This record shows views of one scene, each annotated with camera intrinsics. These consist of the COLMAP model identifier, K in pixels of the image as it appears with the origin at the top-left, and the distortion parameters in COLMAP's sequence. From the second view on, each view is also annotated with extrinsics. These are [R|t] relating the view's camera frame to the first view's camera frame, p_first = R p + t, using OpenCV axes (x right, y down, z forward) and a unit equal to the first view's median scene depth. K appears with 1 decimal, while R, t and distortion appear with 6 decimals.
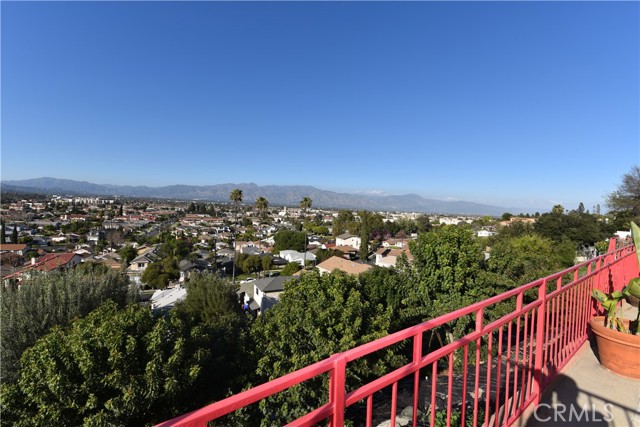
lens RADIAL K [[276.9, 0, 329.2], [0, 276.9, 211.6], [0, 0, 1]] dist [-0.008895, -0.006244]
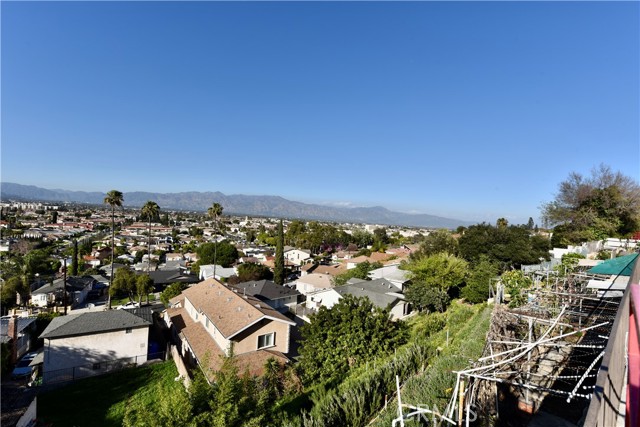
lens RADIAL K [[276.9, 0, 322.6], [0, 276.9, 215.2], [0, 0, 1]] dist [-0.008895, -0.006244]
pose [[0.995779, 0.017914, 0.090016, 0.253576], [-0.015512, 0.999507, -0.027303, 0.003572], [-0.090460, 0.025792, 0.995566, 0.203715]]
